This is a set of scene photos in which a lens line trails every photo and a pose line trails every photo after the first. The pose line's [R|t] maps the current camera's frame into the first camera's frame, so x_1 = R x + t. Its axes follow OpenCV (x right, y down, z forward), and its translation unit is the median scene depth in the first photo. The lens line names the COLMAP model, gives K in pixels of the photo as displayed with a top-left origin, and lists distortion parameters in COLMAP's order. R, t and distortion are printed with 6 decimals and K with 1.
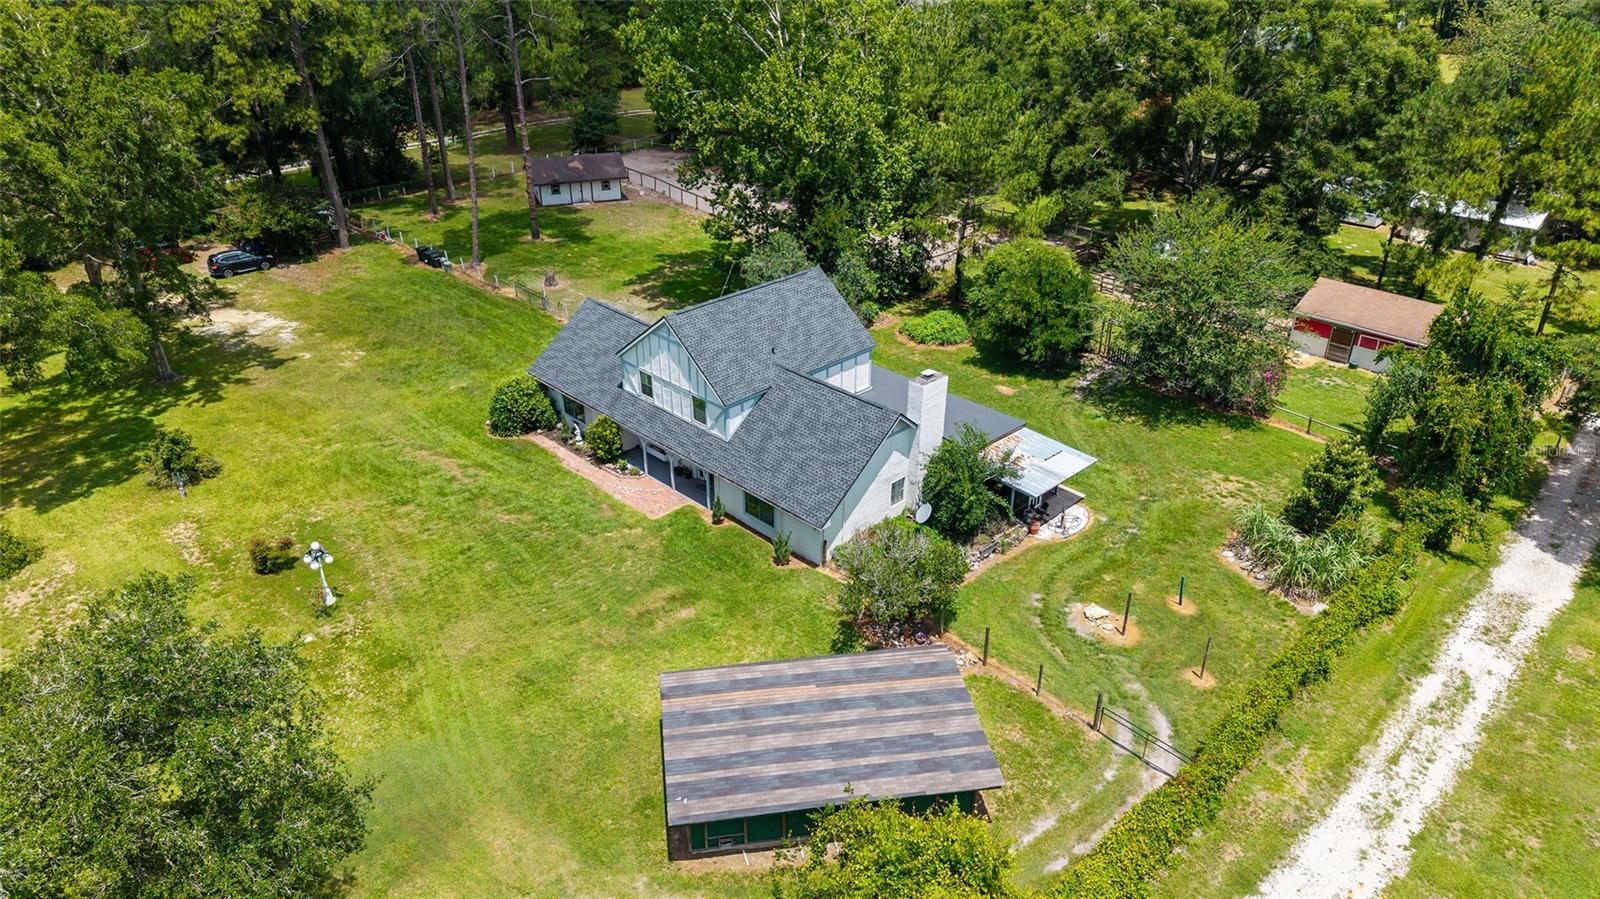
lens RADIAL K [[1074.8, 0, 800.0], [0, 1074.8, 449.5], [0, 0, 1]] dist [0.033091, -0.044466]
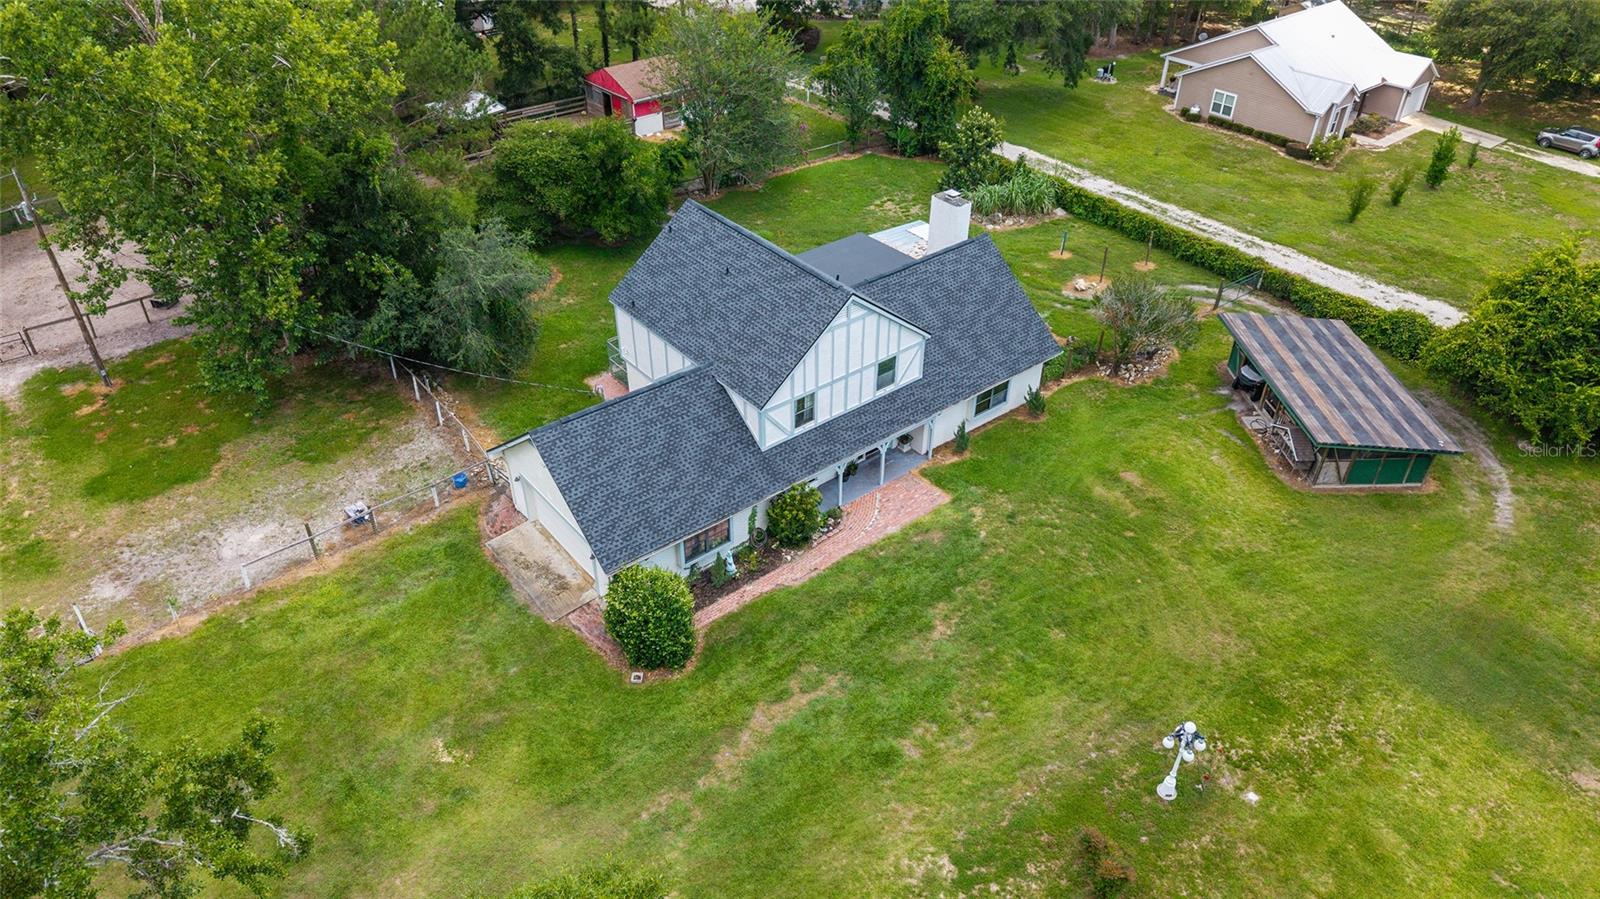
lens RADIAL K [[1074.8, 0, 800.0], [0, 1074.8, 449.5], [0, 0, 1]] dist [0.033091, -0.044466]
pose [[0.095429, -0.588101, 0.803138, -1.002740], [0.461196, 0.741122, 0.487889, -0.536687], [-0.882151, 0.323846, 0.341954, 1.009127]]
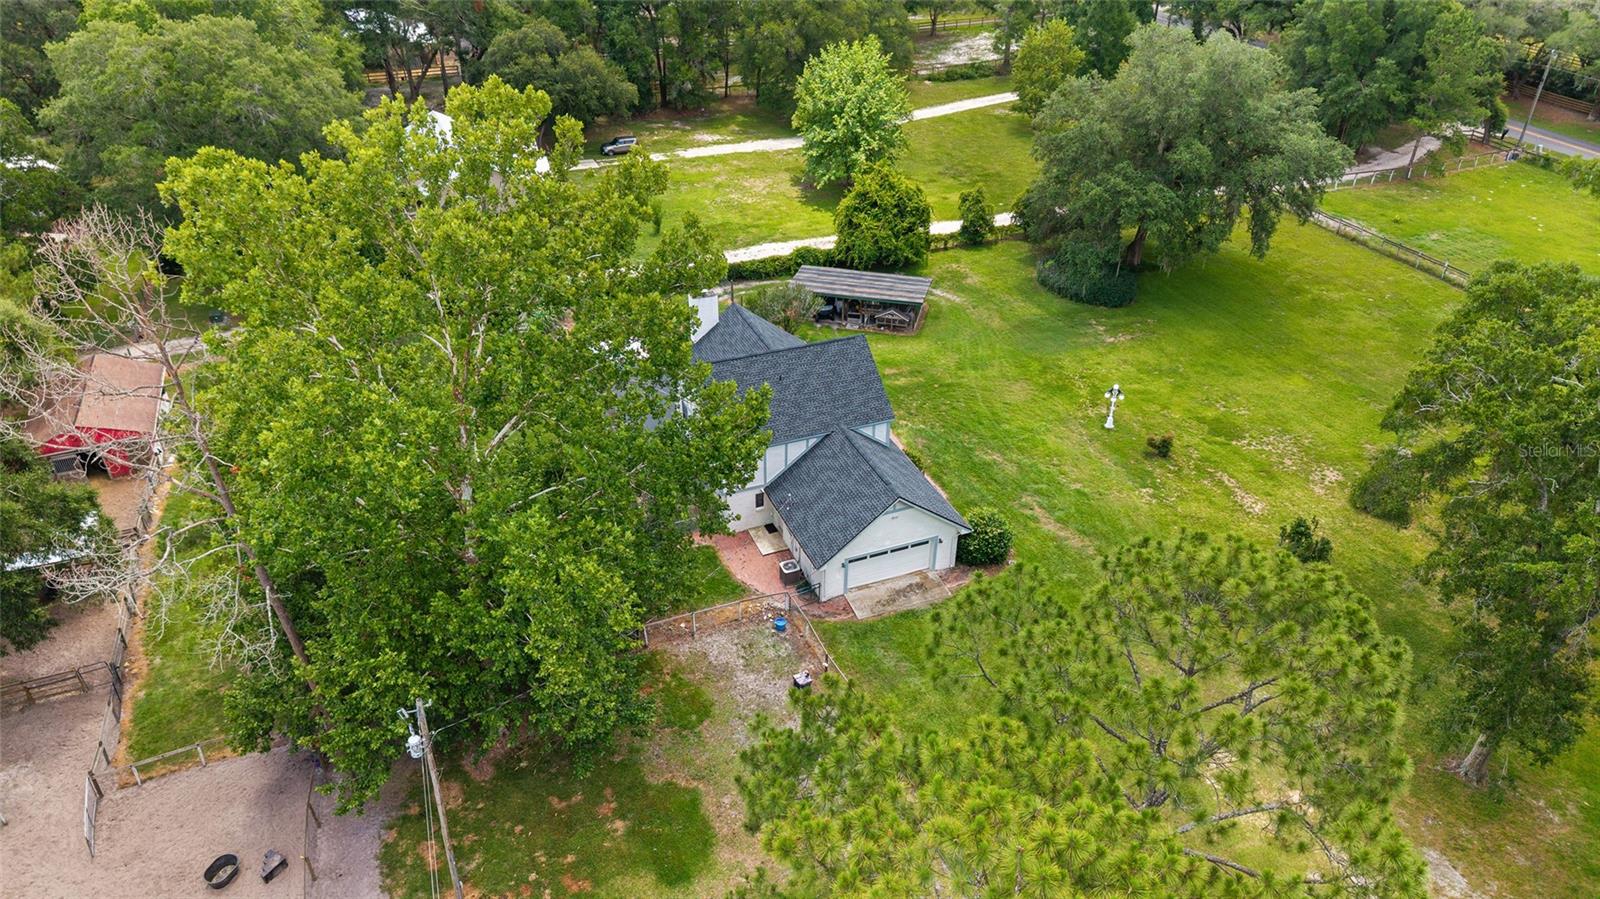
lens RADIAL K [[1074.8, 0, 800.0], [0, 1074.8, 449.5], [0, 0, 1]] dist [0.033091, -0.044466]
pose [[-0.930431, -0.217233, 0.295140, -0.553745], [0.151124, 0.506253, 0.849040, -1.382427], [-0.333855, 0.834576, -0.438205, 2.083696]]
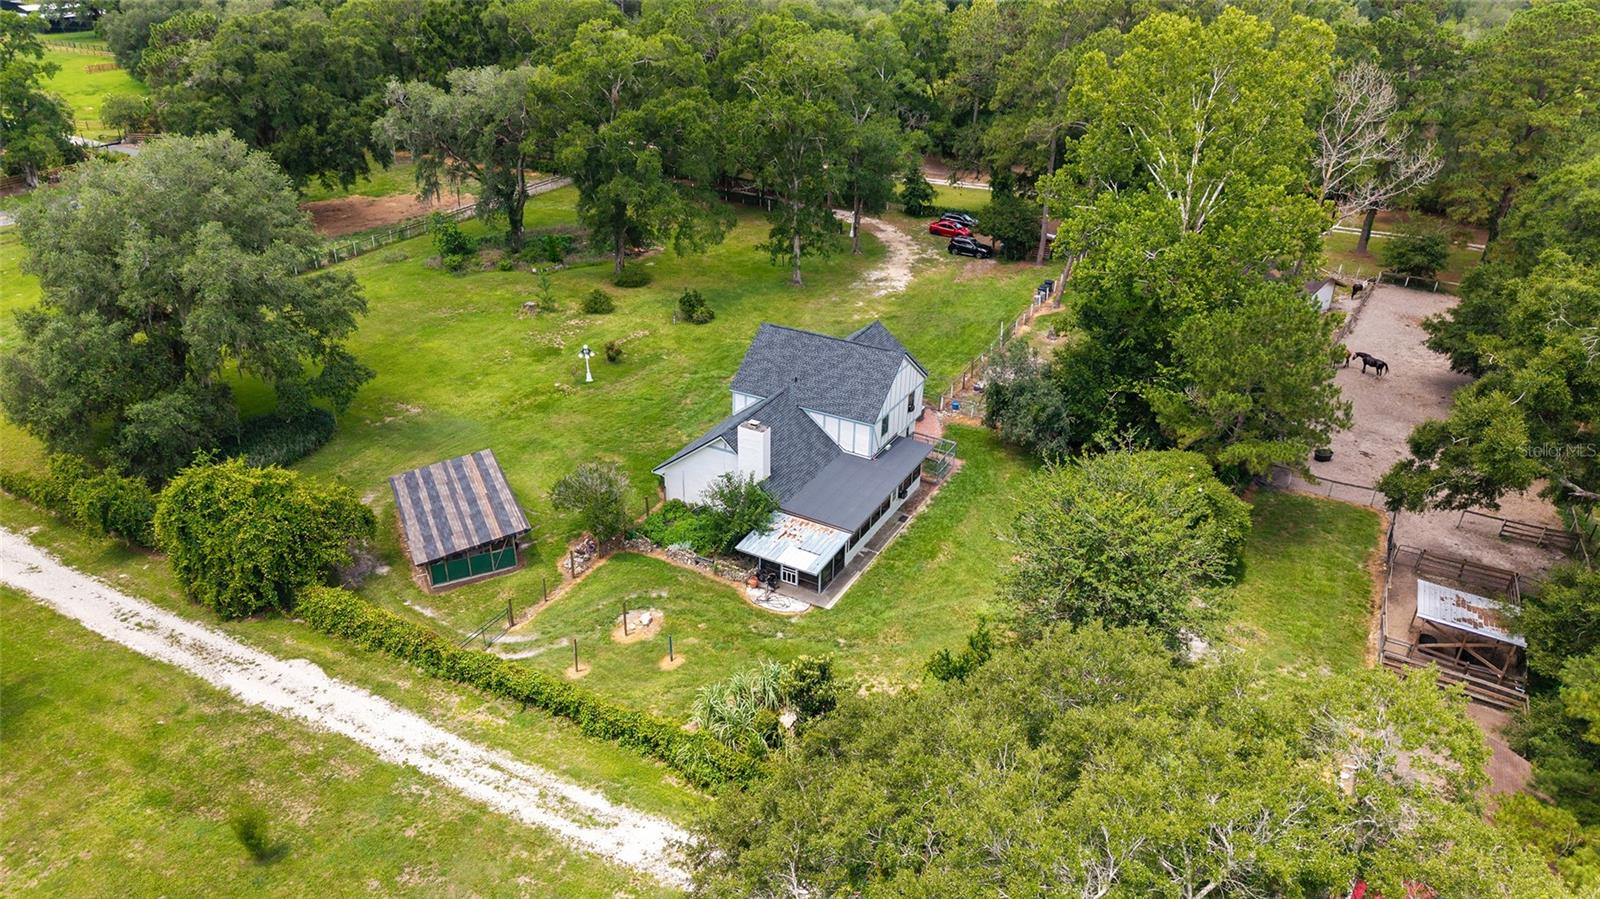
lens RADIAL K [[1074.8, 0, 800.0], [0, 1074.8, 449.5], [0, 0, 1]] dist [0.033091, -0.044466]
pose [[0.292983, 0.449861, -0.843674, 1.438760], [-0.464221, 0.838340, 0.285807, -0.510904], [0.835859, 0.307914, 0.454454, 0.563857]]
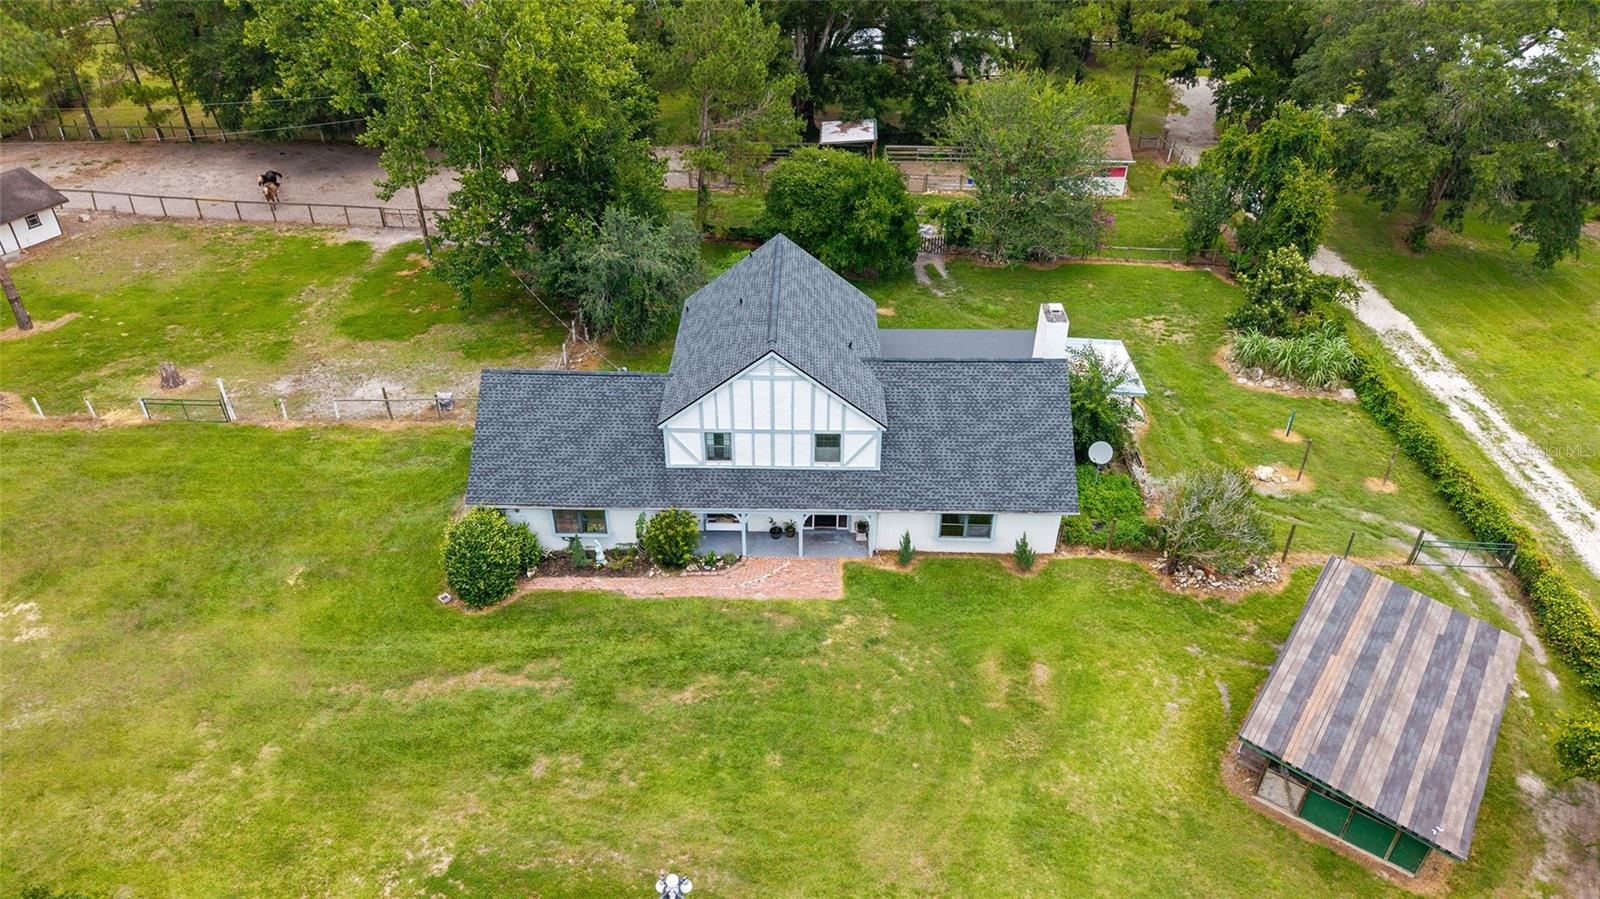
lens RADIAL K [[1074.8, 0, 800.0], [0, 1074.8, 449.5], [0, 0, 1]] dist [0.033091, -0.044466]
pose [[0.708954, -0.388201, 0.588800, -0.723318], [0.324536, 0.920803, 0.216331, -0.268907], [-0.626148, 0.037718, 0.778791, 0.507528]]
